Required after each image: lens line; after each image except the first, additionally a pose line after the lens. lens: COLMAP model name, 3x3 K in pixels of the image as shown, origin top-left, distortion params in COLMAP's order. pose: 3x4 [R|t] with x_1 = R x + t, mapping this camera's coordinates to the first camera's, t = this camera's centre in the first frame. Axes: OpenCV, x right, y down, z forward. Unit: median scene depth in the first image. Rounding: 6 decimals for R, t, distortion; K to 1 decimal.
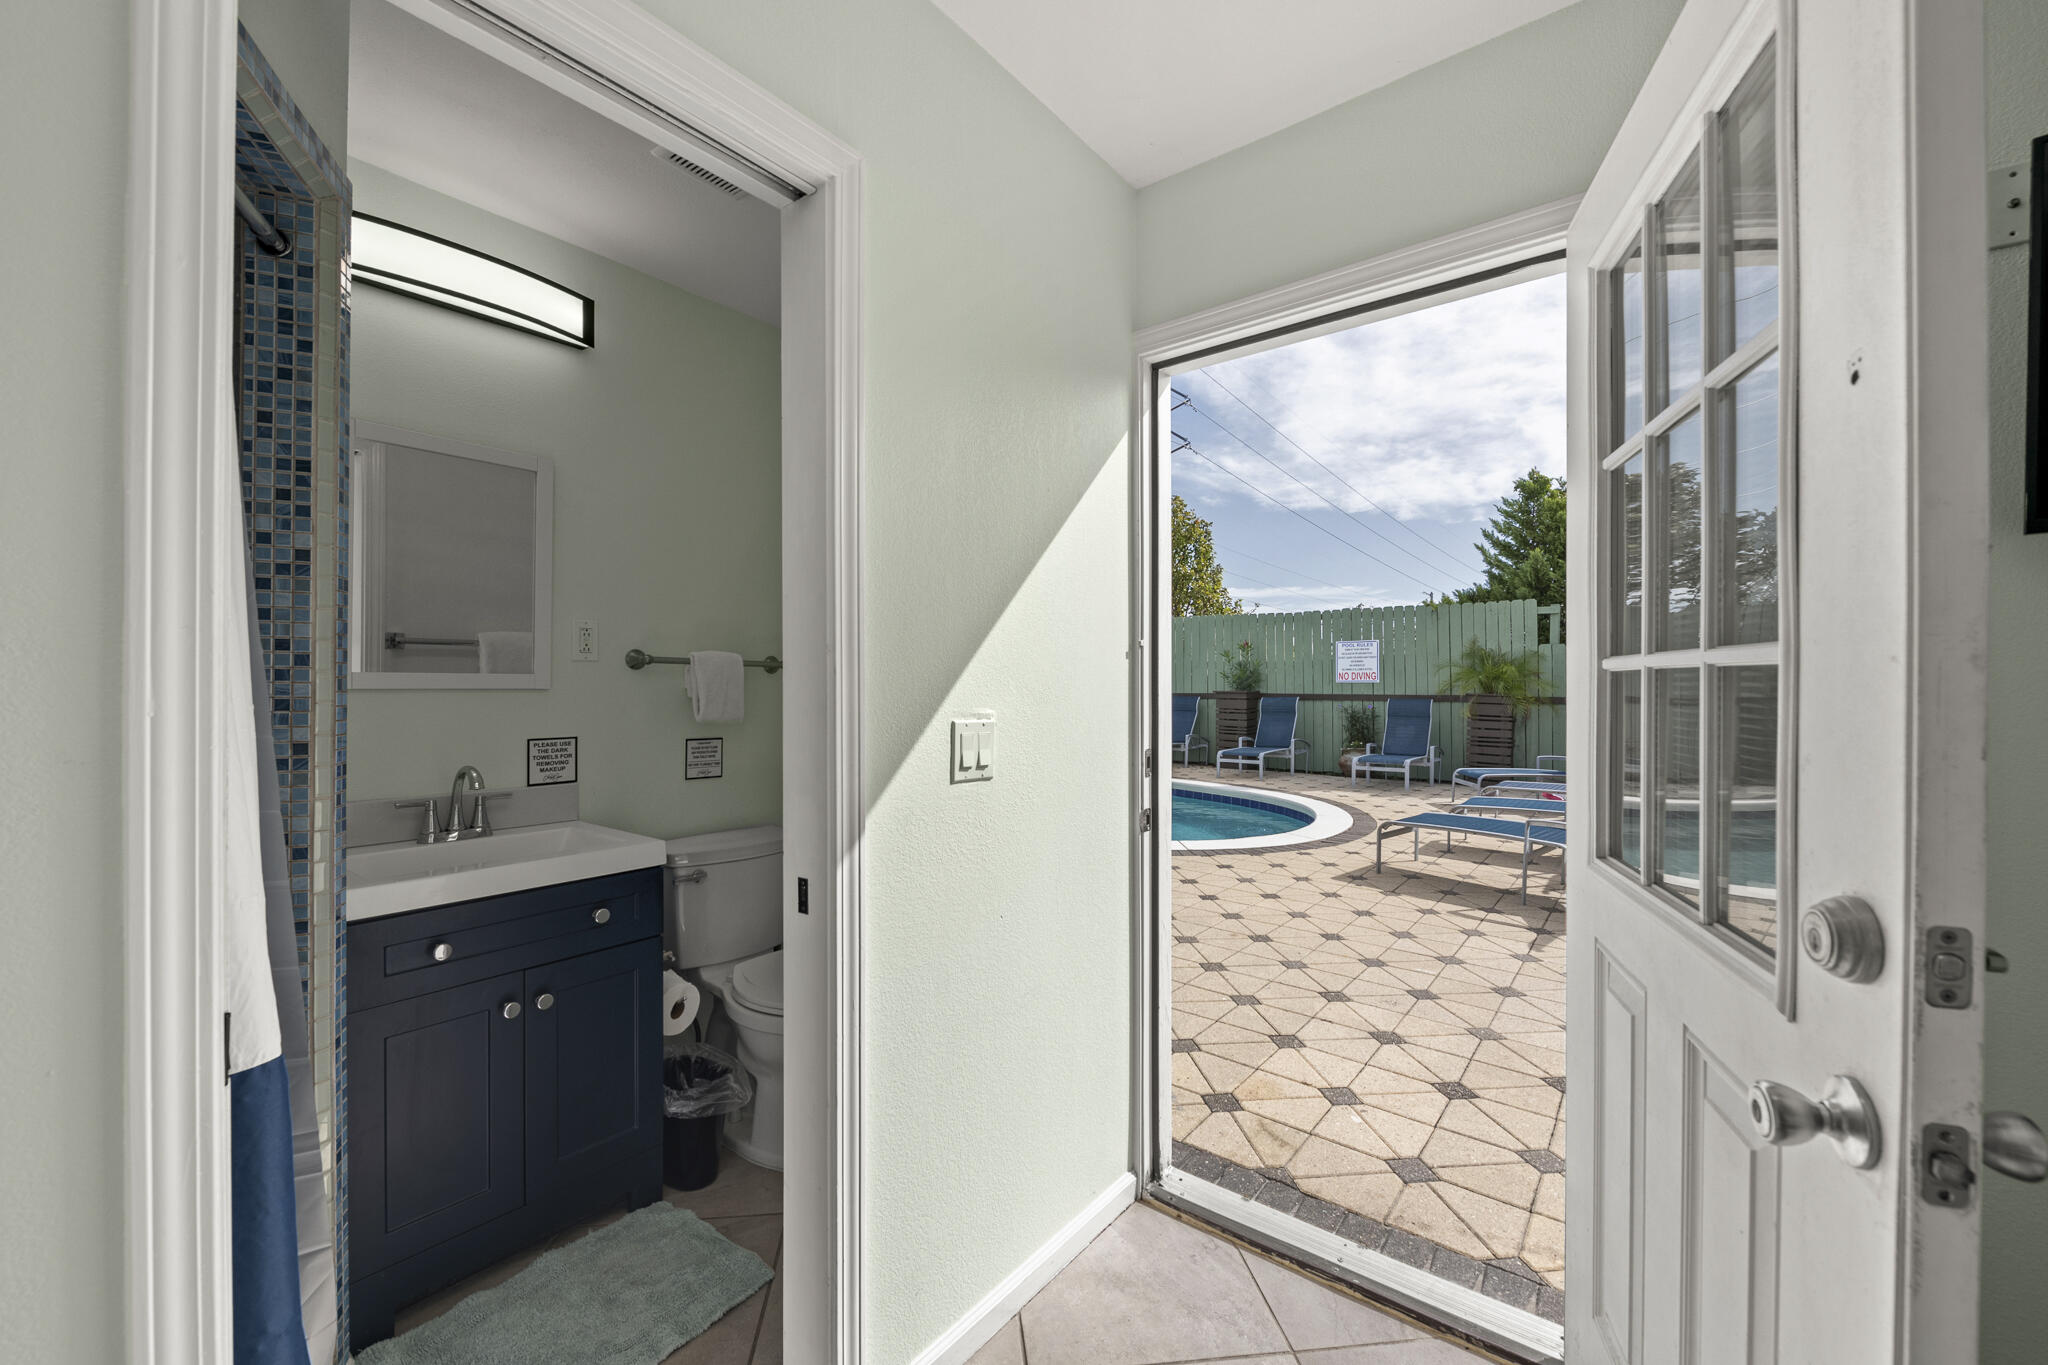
lens RADIAL K [[826.0, 0, 1012.9], [0, 826.0, 689.4], [0, 0, 1]] dist [-0.002659, -0.000031]
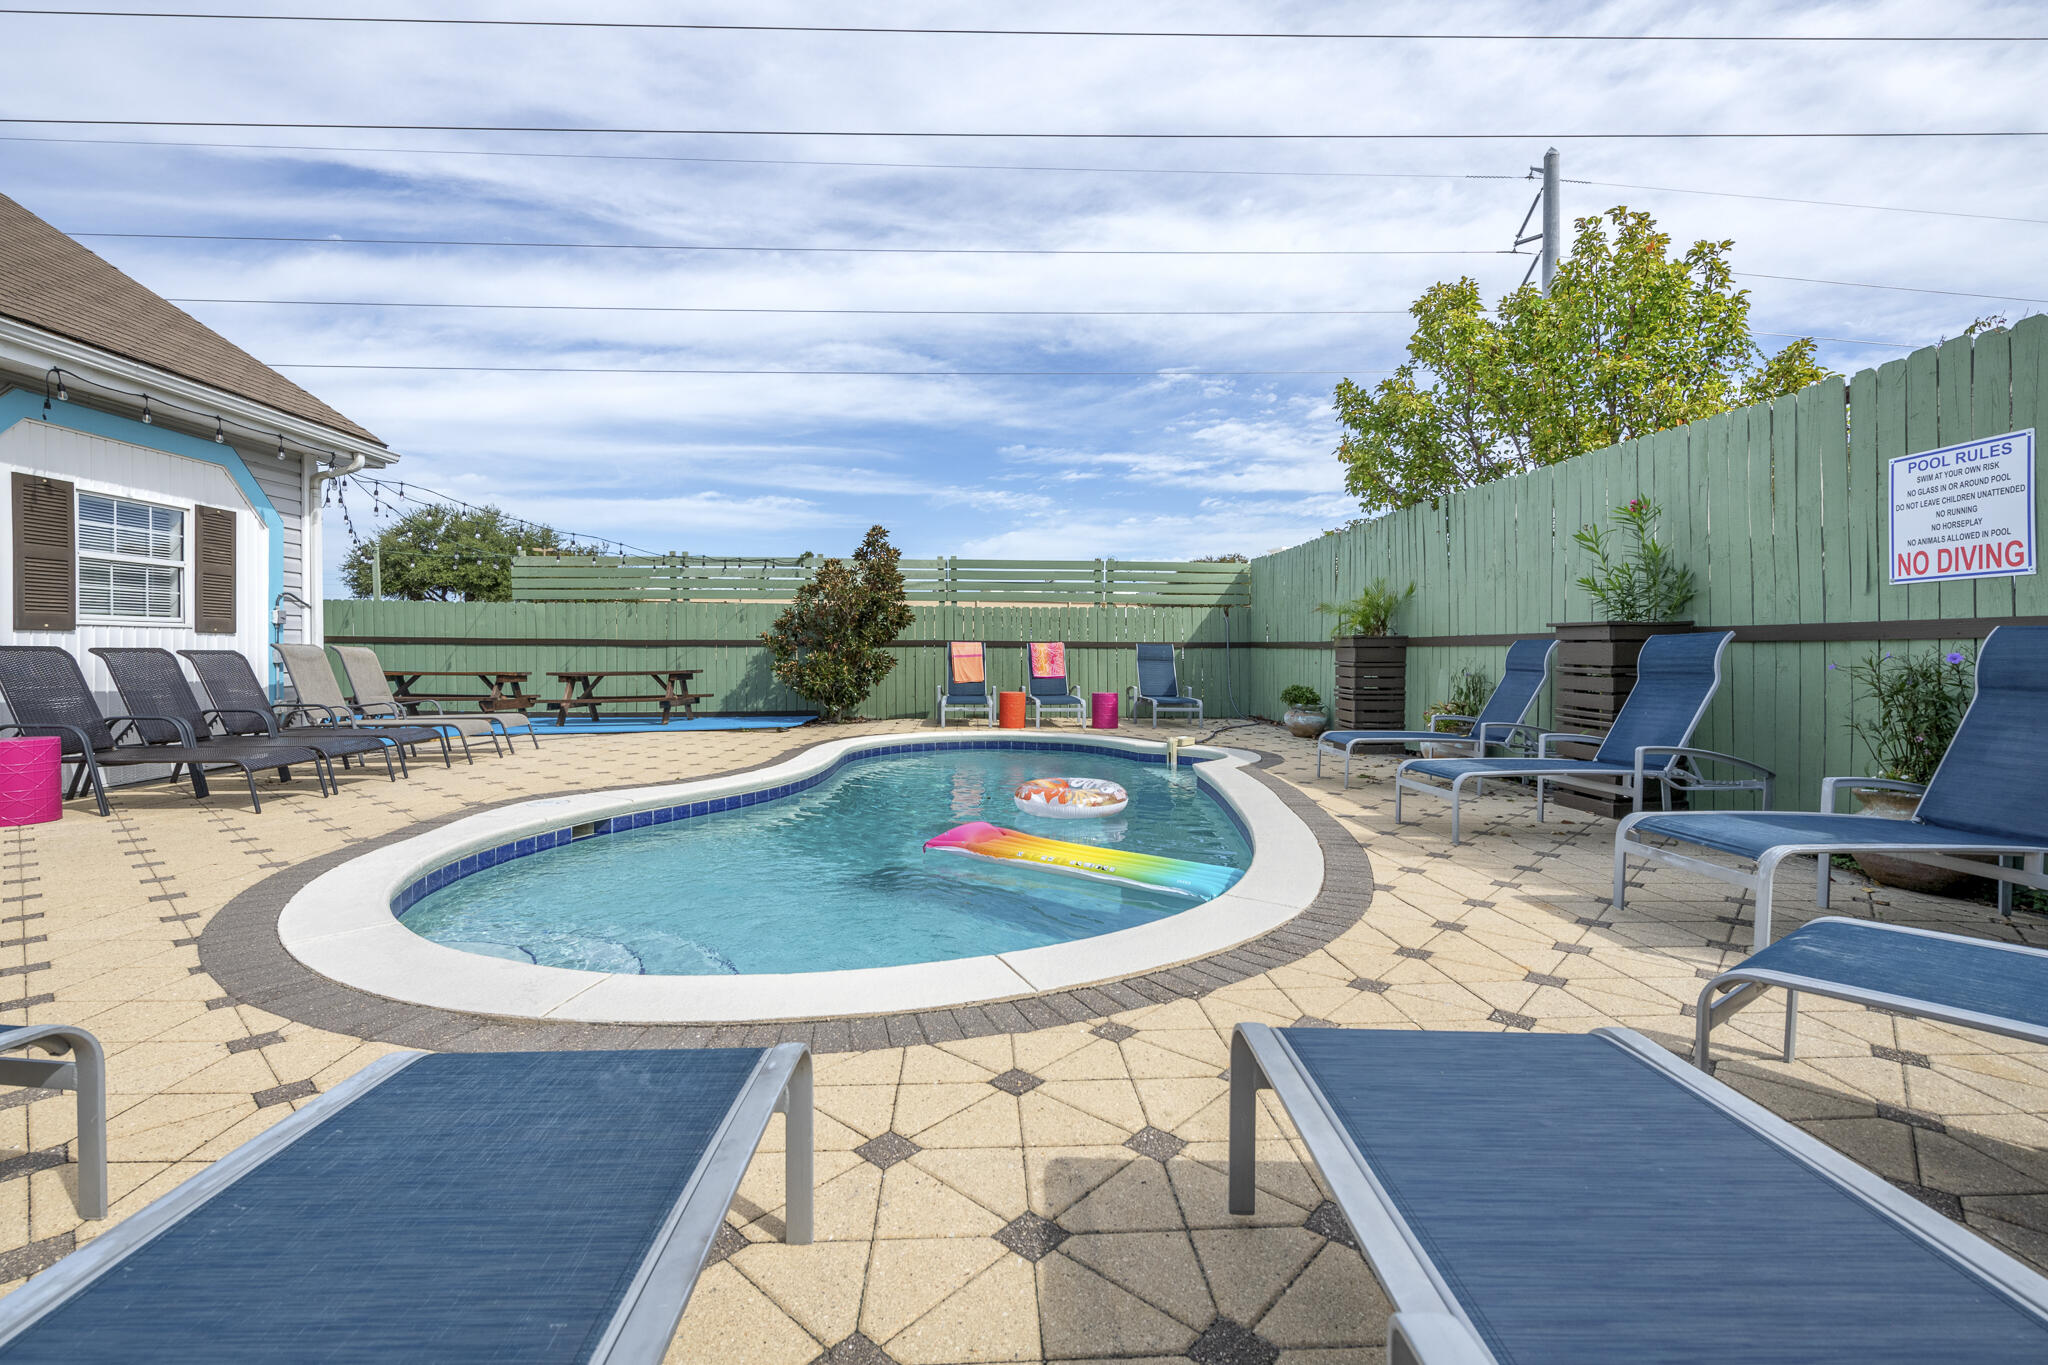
lens RADIAL K [[901.1, 0, 1023.2], [0, 901.1, 672.9], [0, 0, 1]] dist [-0.019338, -0.000196]
pose [[0.657566, 0.016285, -0.753221, 0.450003], [-0.007409, 0.999858, 0.015150, 0.024612], [0.753361, -0.004381, 0.657593, 0.537887]]
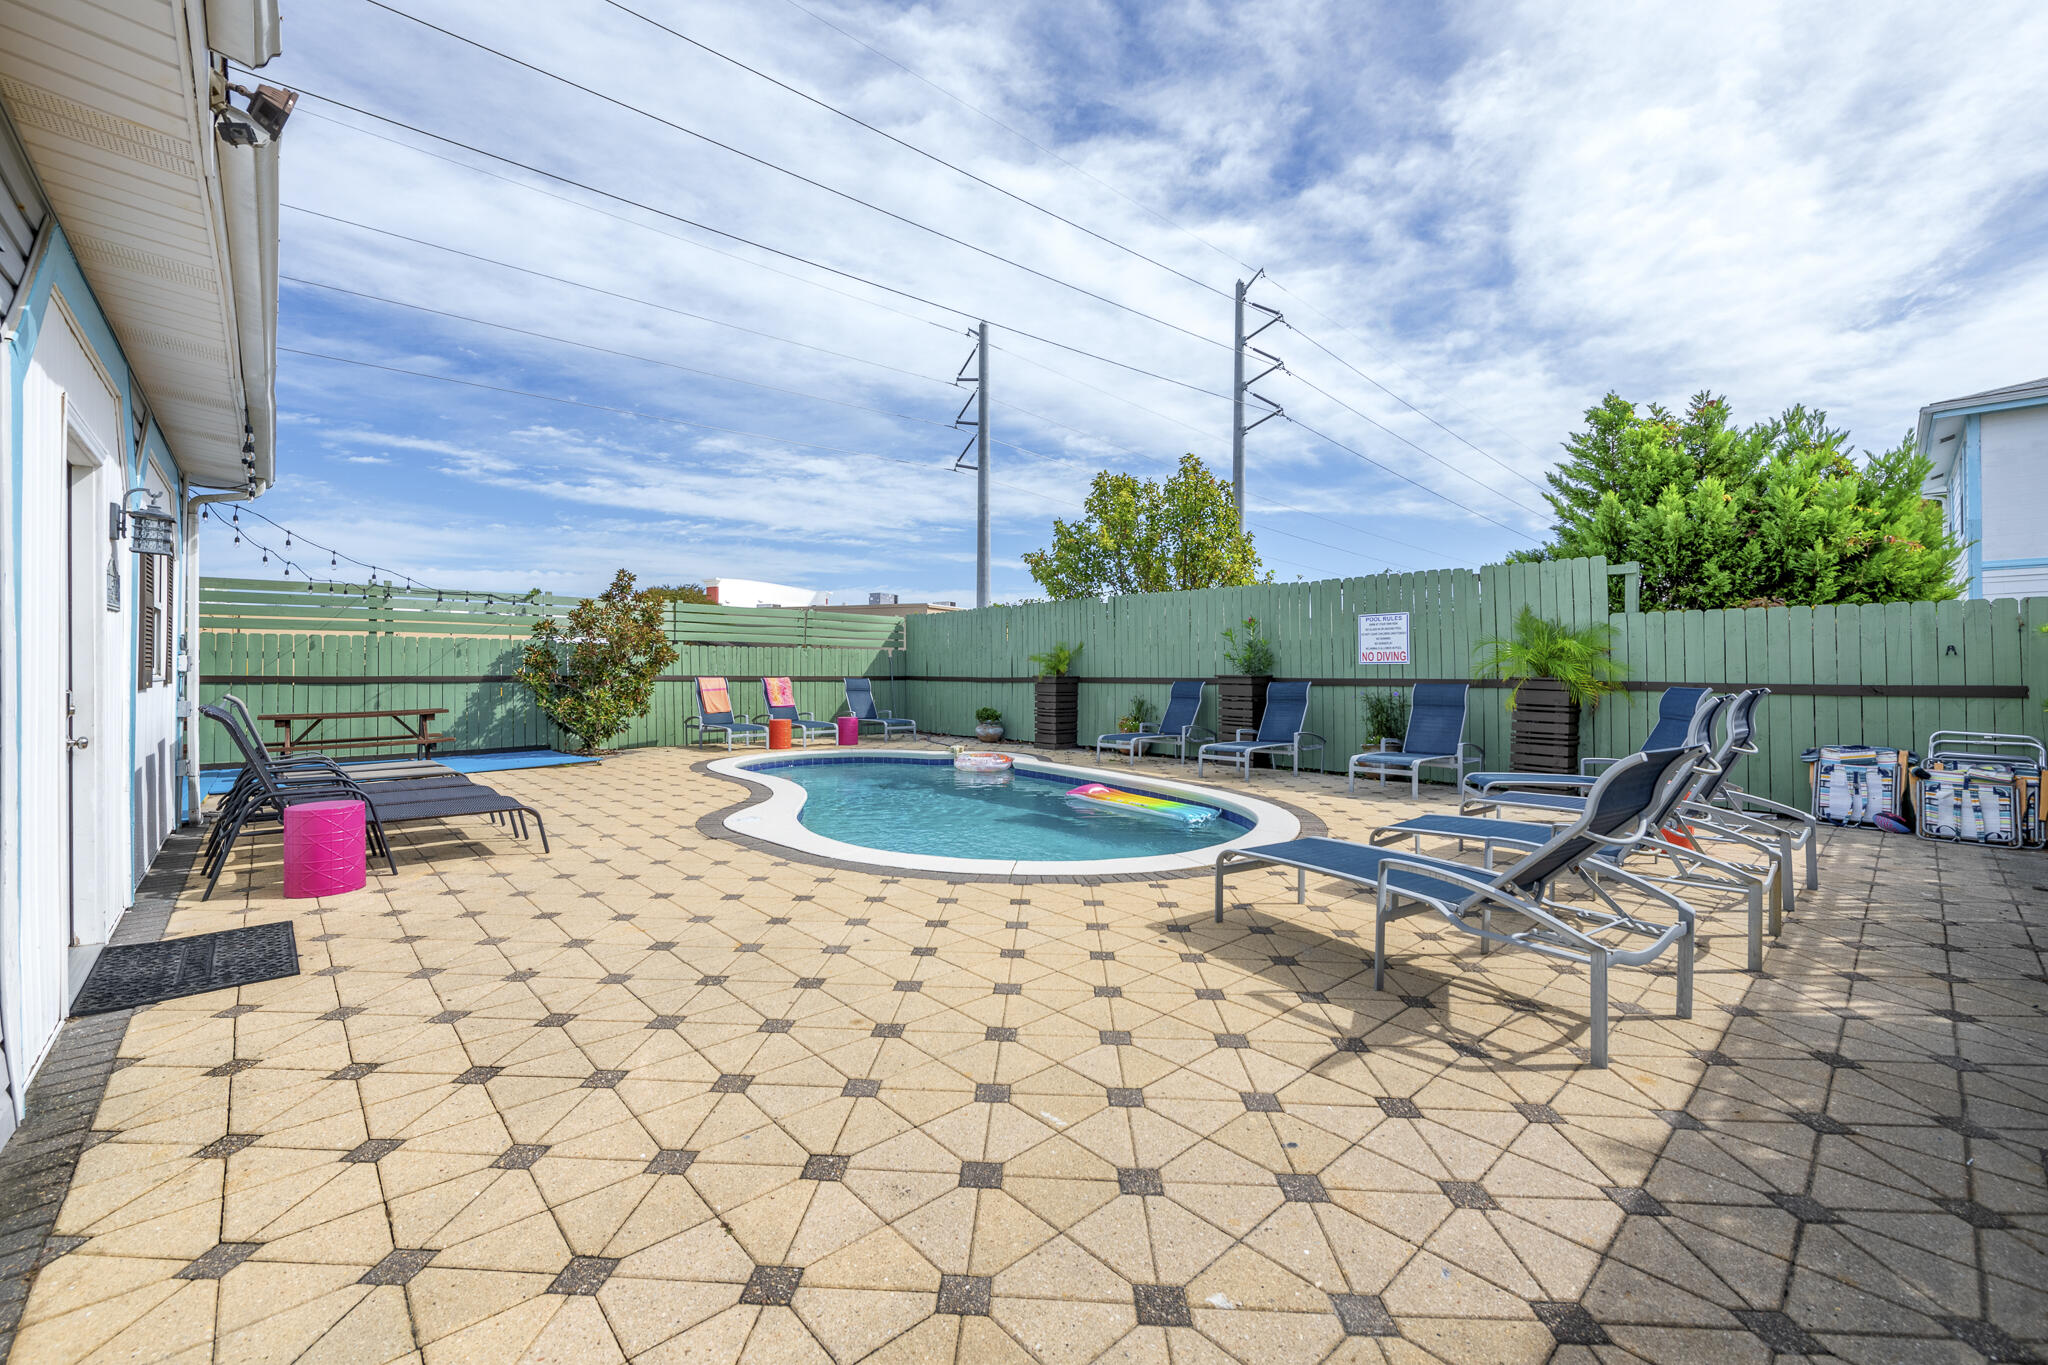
lens RADIAL K [[826.0, 0, 1025.5], [0, 826.0, 664.1], [0, 0, 1]] dist [-0.002659, -0.000031]
pose [[0.988134, -0.002741, -0.153569, 0.196369], [-0.000057, 0.999834, -0.018213, 0.006760], [0.153593, 0.018006, 0.987970, 0.135254]]
